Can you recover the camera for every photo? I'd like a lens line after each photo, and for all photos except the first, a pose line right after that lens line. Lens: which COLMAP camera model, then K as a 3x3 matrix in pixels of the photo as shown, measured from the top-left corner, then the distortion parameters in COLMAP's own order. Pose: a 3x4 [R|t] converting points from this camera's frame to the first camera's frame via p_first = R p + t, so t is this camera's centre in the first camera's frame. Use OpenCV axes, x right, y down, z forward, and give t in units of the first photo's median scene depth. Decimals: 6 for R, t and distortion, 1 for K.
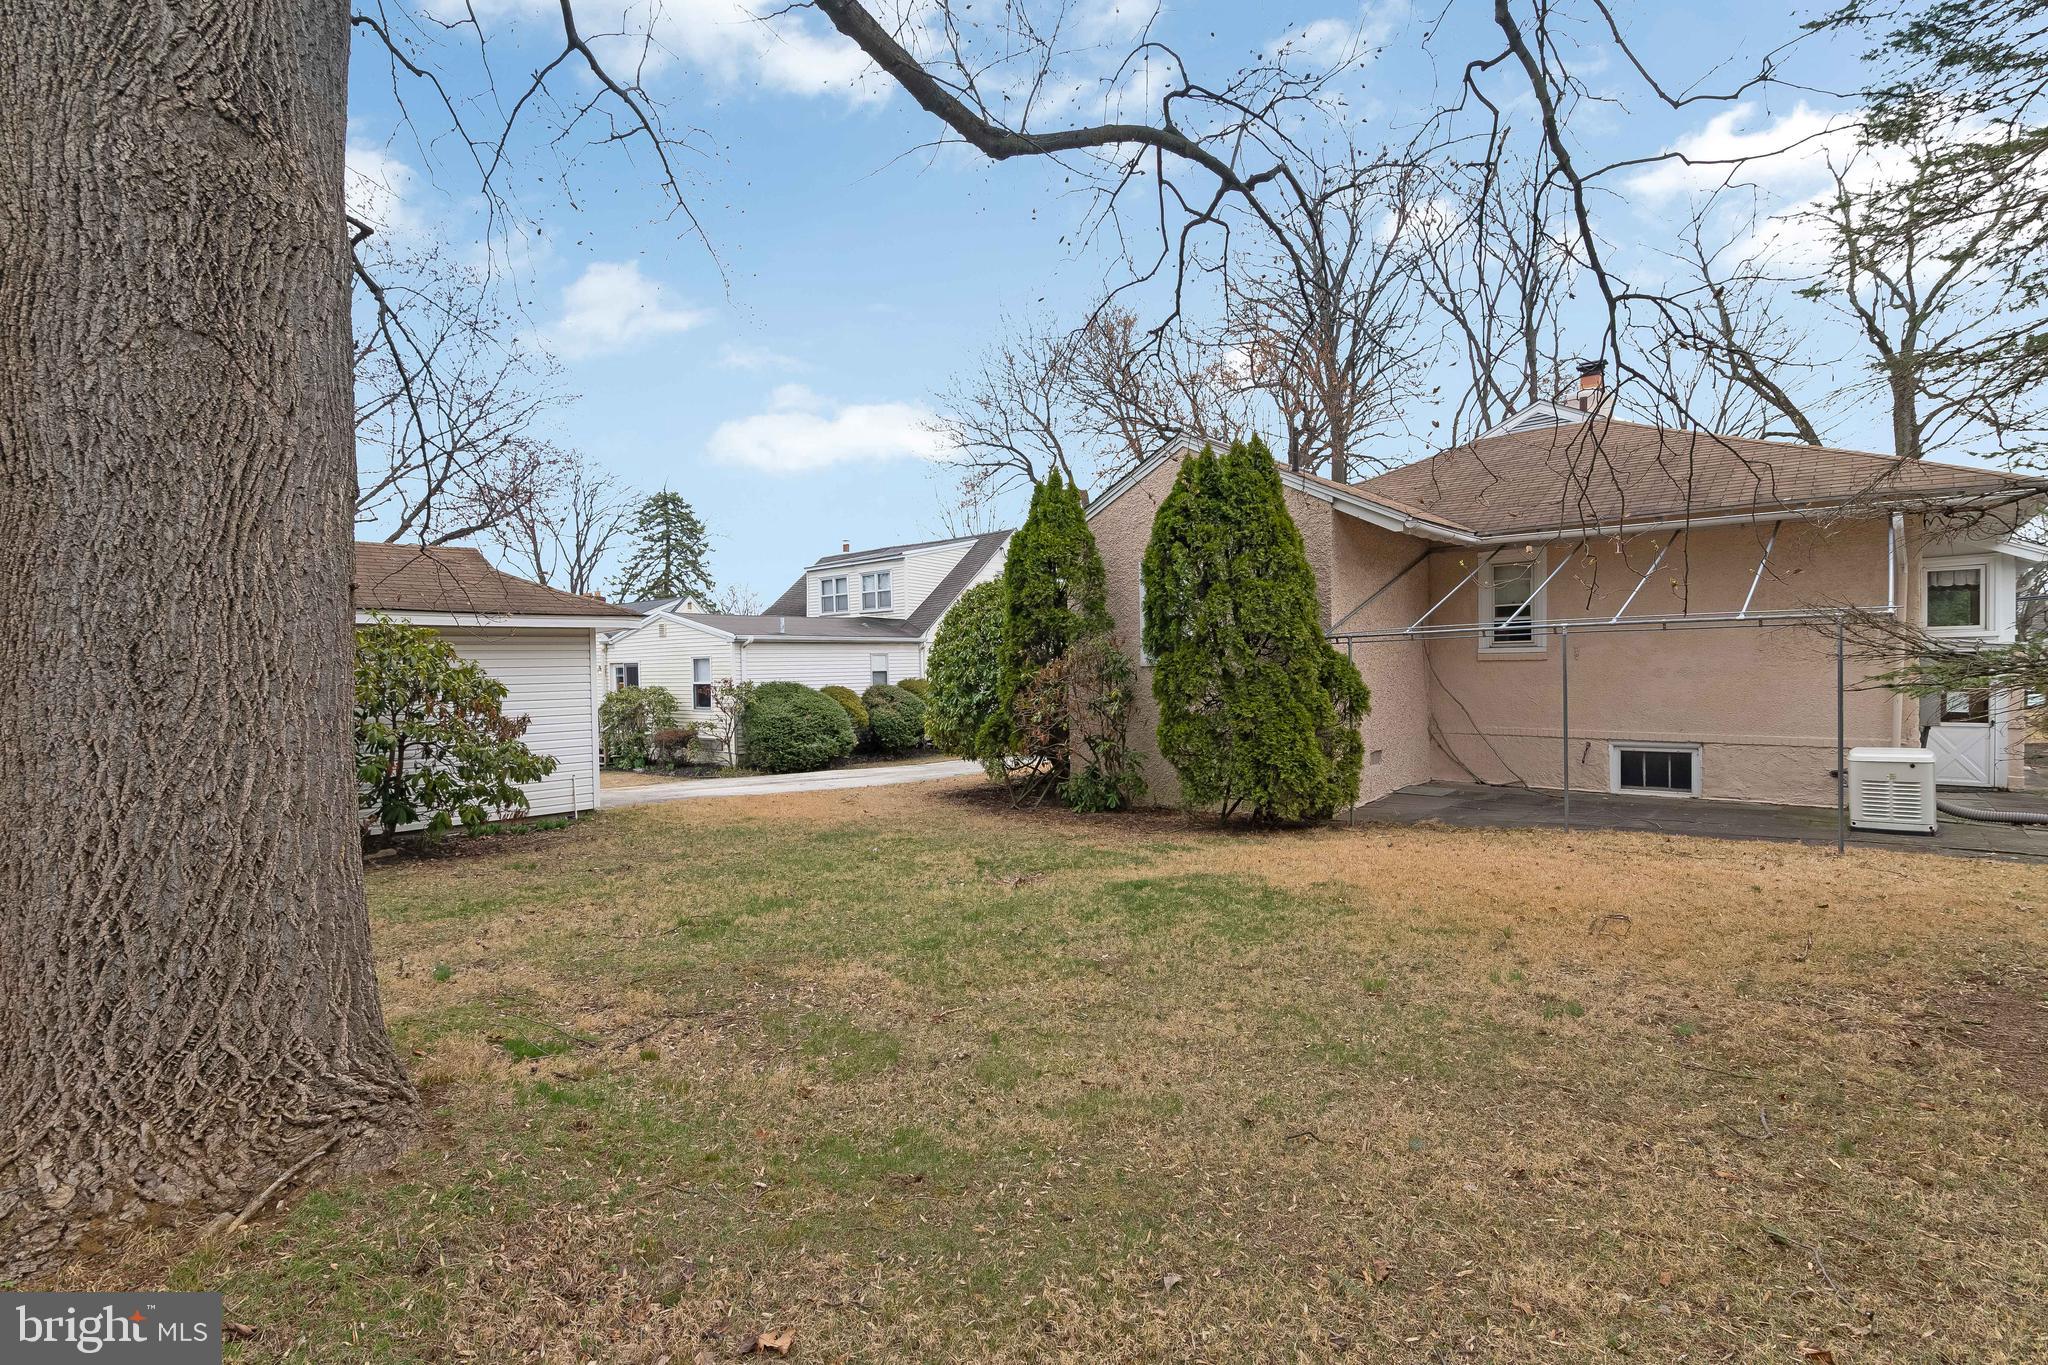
lens RADIAL K [[919.4, 0, 1024.0], [0, 919.4, 682.5], [0, 0, 1]] dist [0.002782, 0.000307]
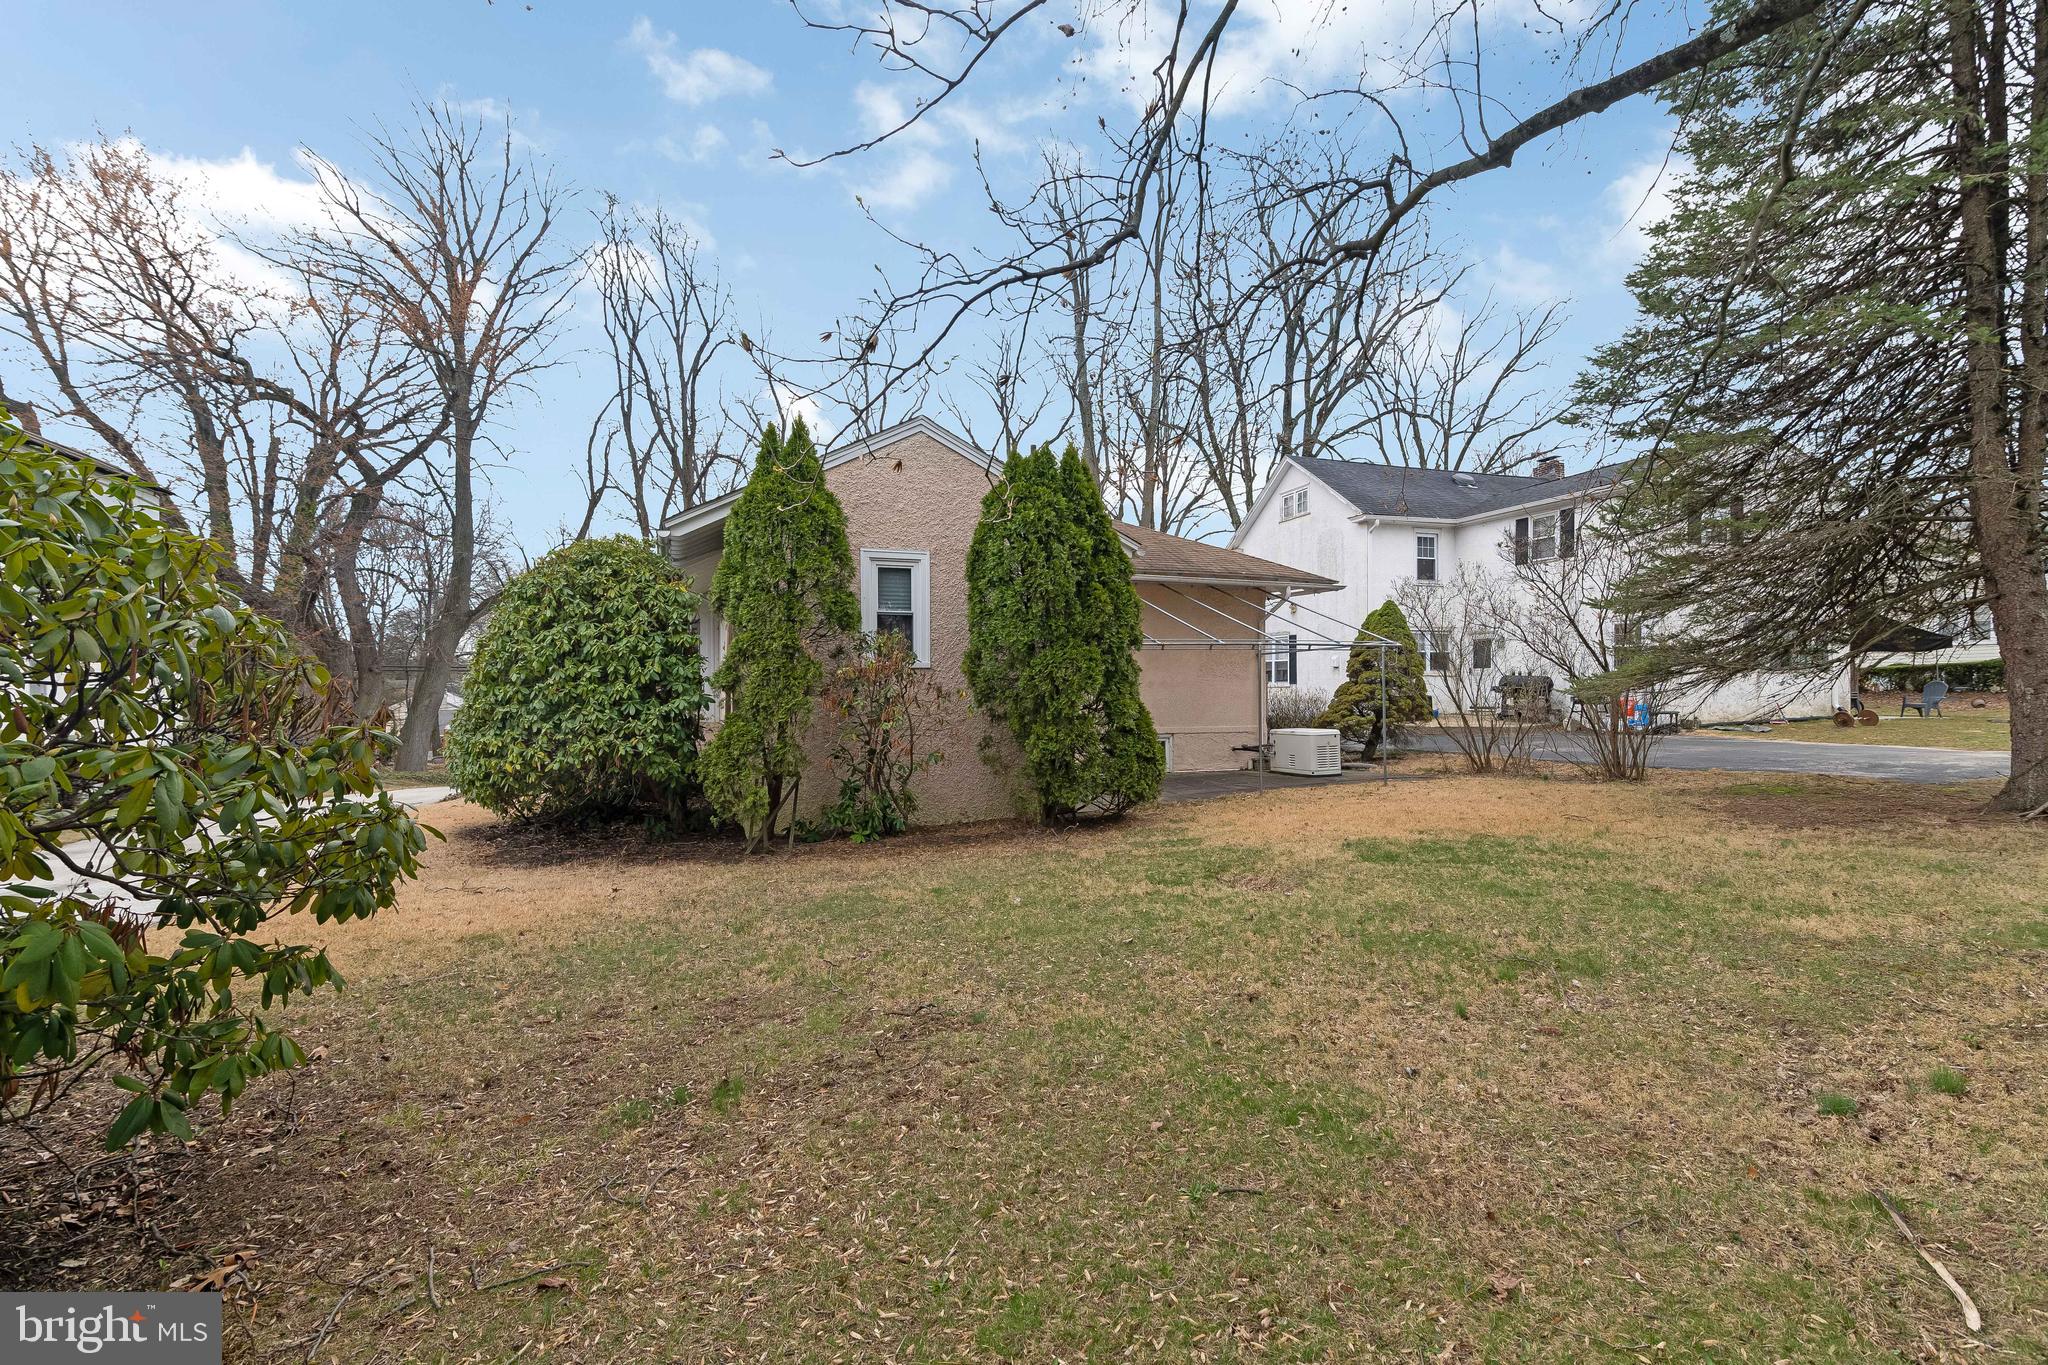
lens RADIAL K [[919.4, 0, 1024.0], [0, 919.4, 682.5], [0, 0, 1]] dist [0.002782, 0.000307]
pose [[0.475039, 0.022853, 0.879668, -0.493209], [0.012773, 0.999378, -0.032860, 0.023340], [-0.879872, 0.026846, 0.474451, 0.400031]]
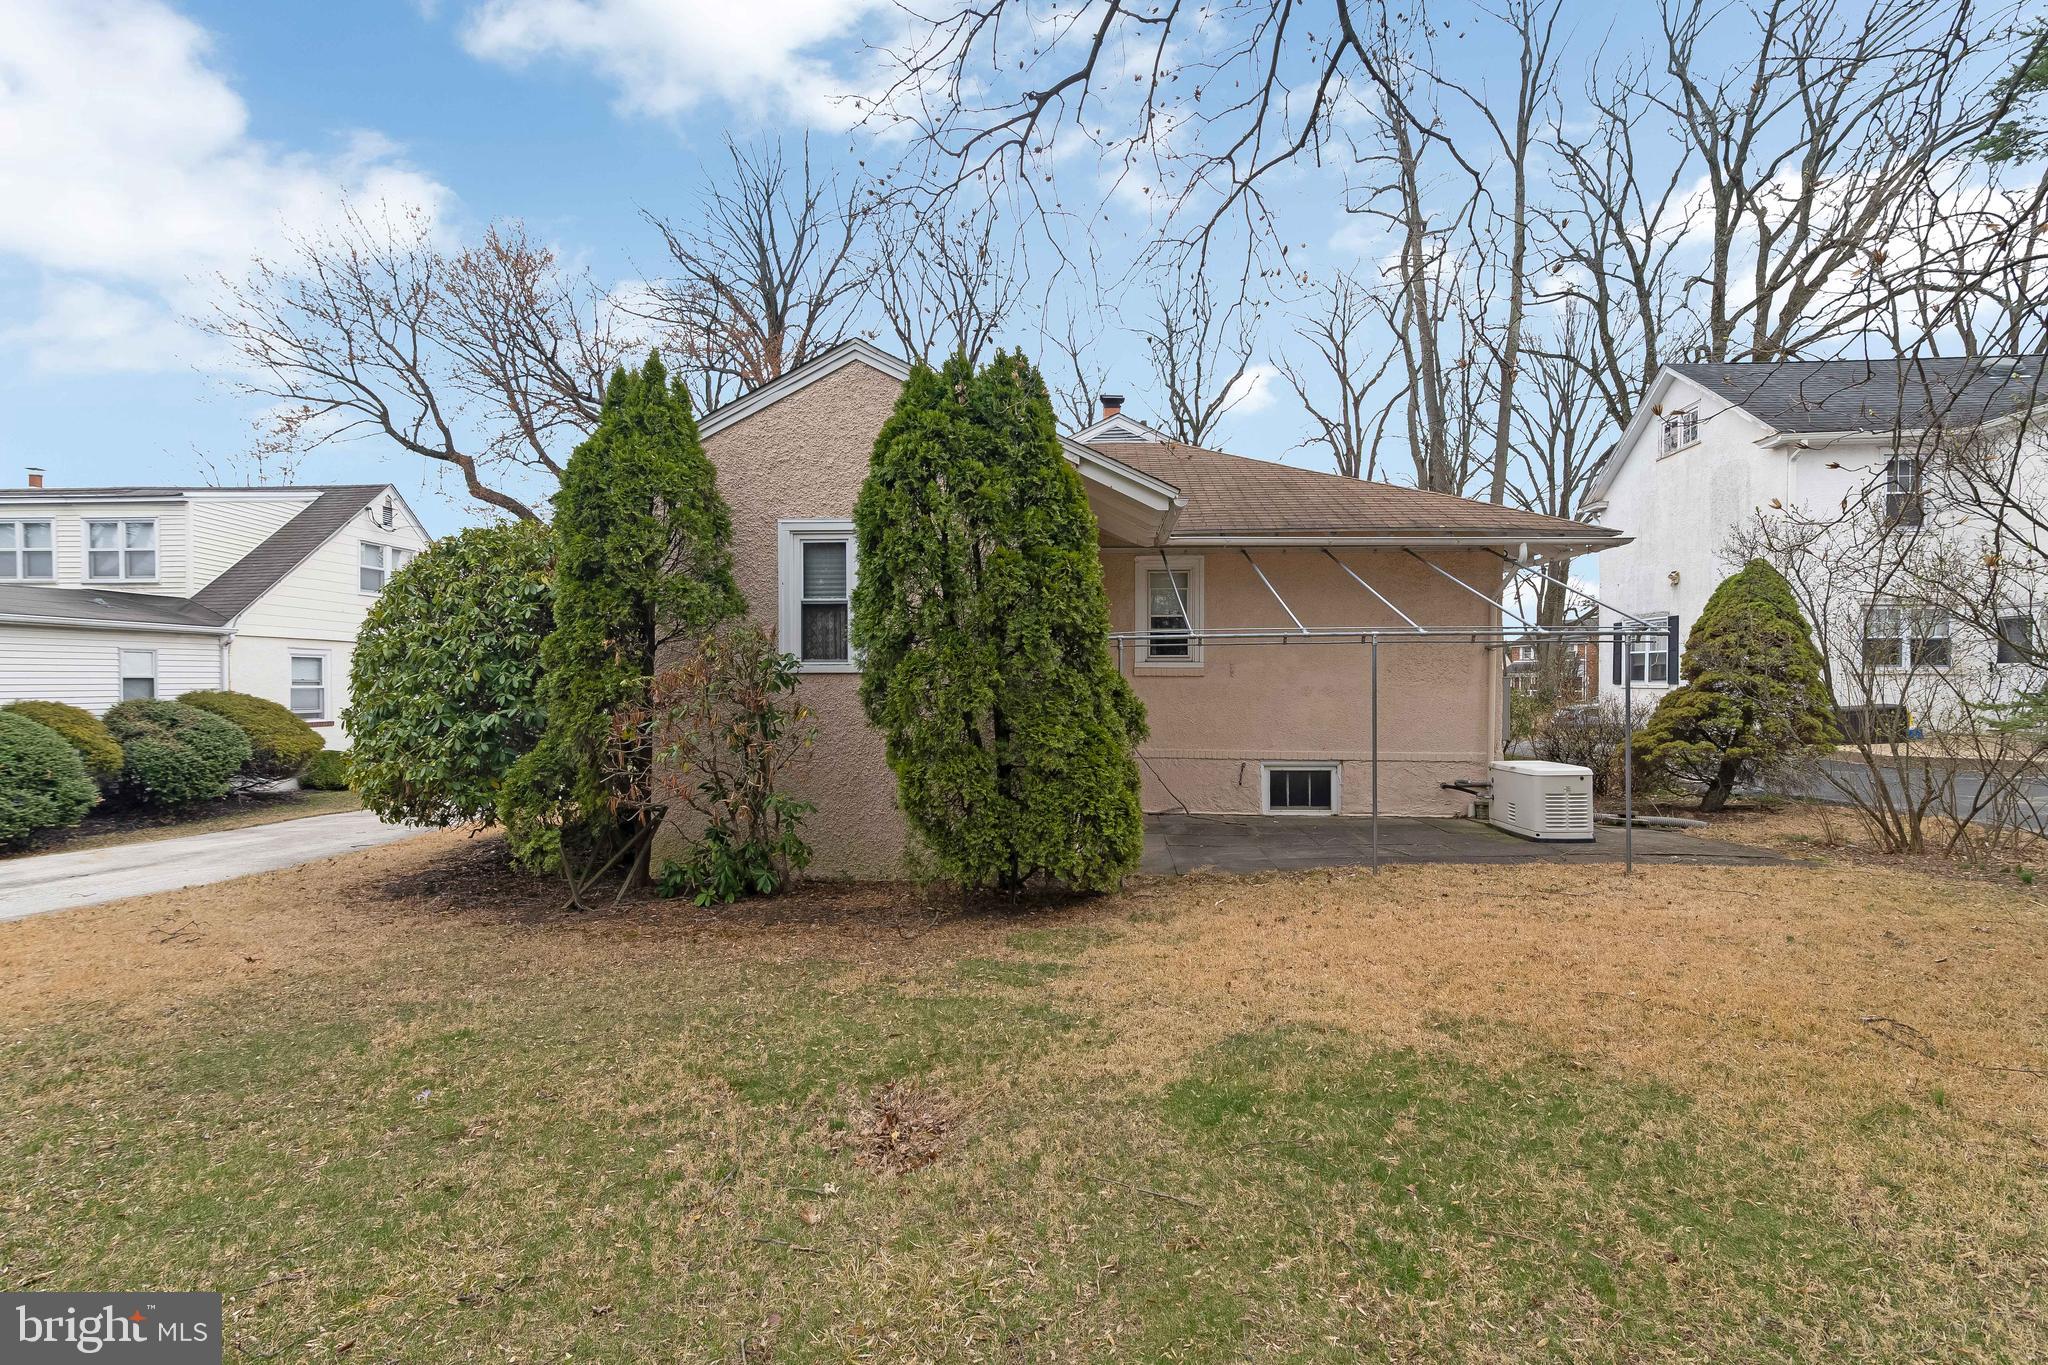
lens RADIAL K [[919.4, 0, 1024.0], [0, 919.4, 682.5], [0, 0, 1]] dist [0.002782, 0.000307]
pose [[0.793878, 0.018328, 0.607801, -0.122557], [-0.005400, 0.999719, -0.023092, 0.003714], [-0.608054, 0.015050, 0.793753, 0.309103]]
